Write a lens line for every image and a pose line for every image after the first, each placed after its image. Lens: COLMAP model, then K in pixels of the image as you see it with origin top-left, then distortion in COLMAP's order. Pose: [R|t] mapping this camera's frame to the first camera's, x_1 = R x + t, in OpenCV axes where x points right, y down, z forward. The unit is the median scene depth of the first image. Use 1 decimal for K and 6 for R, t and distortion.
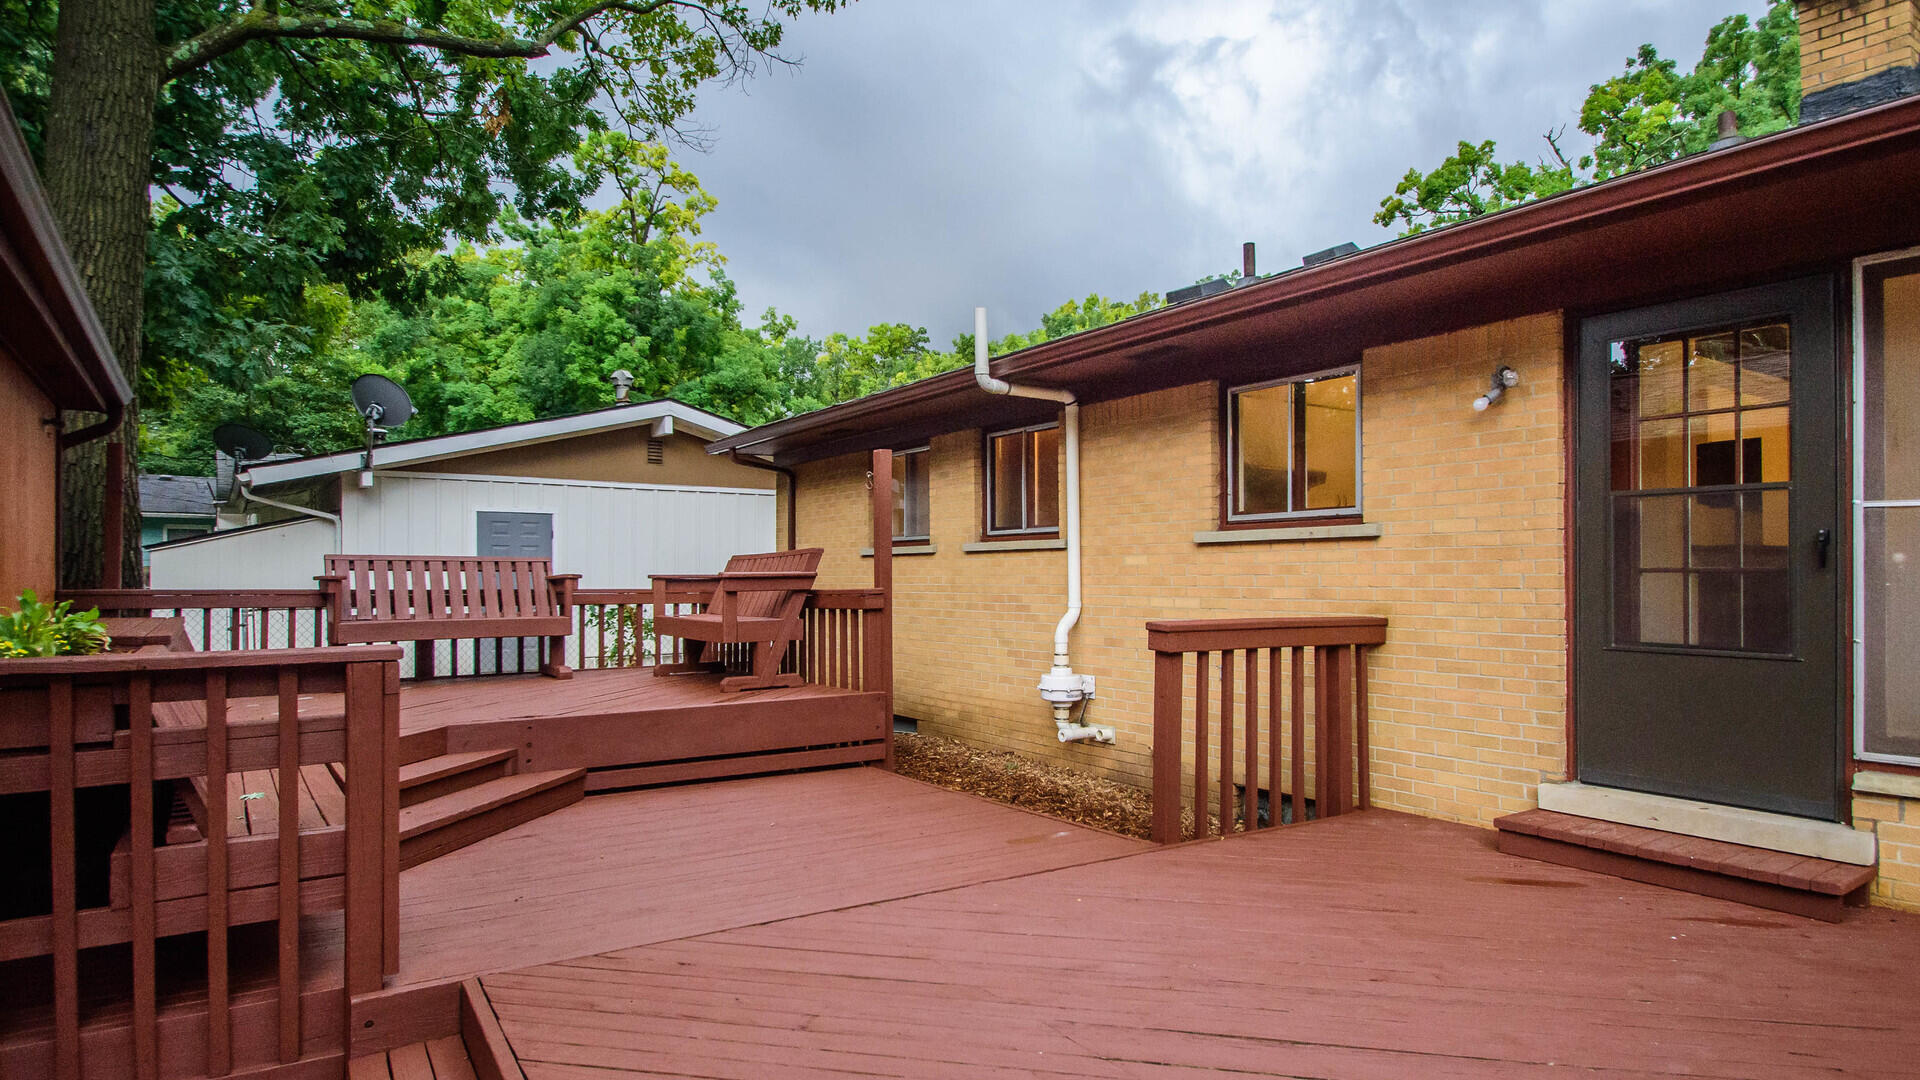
lens RADIAL K [[1132.6, 0, 950.9], [0, 1132.6, 567.6], [0, 0, 1]] dist [0.007041, -0.014193]
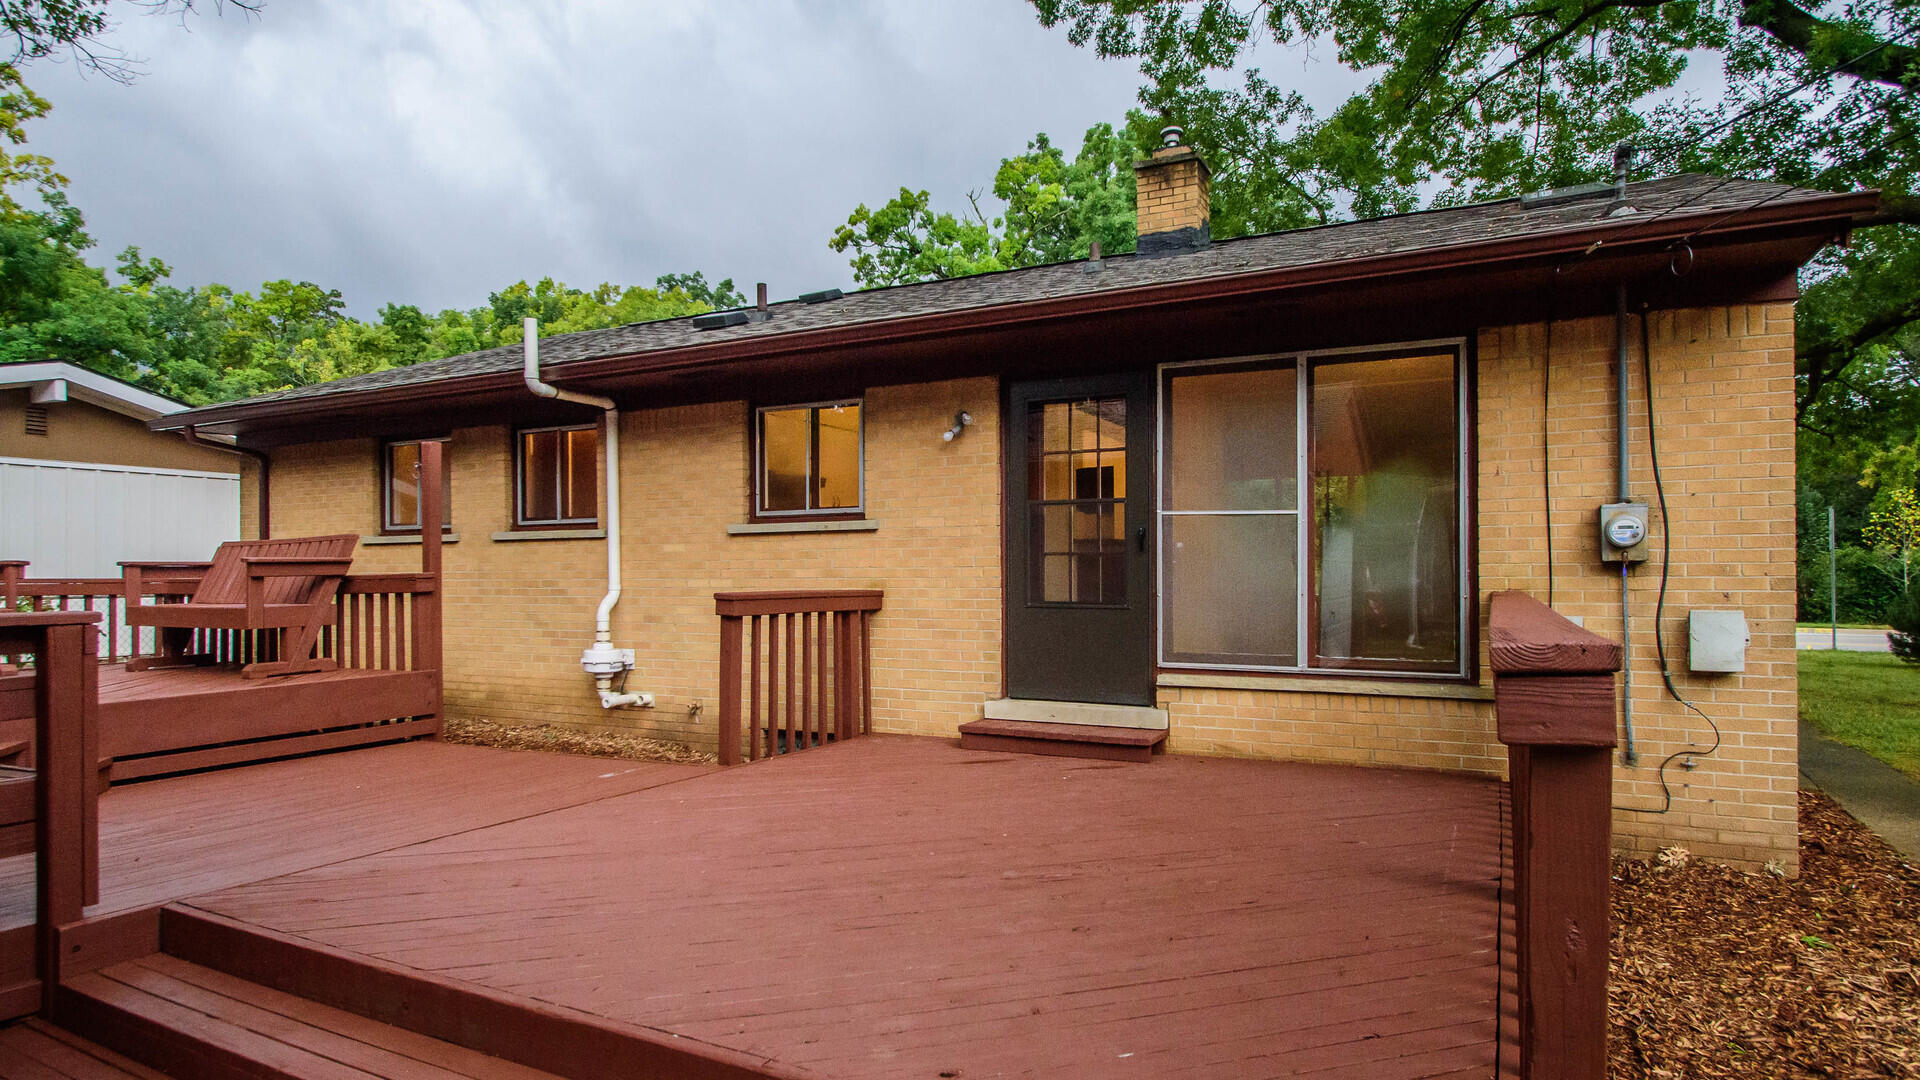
lens RADIAL K [[1132.6, 0, 963.9], [0, 1132.6, 549.3], [0, 0, 1]] dist [0.007041, -0.014193]
pose [[0.885539, 0.007024, 0.464512, -0.107116], [-0.001020, 0.999913, -0.013175, 0.009426], [-0.464564, 0.011193, 0.885469, -0.162475]]
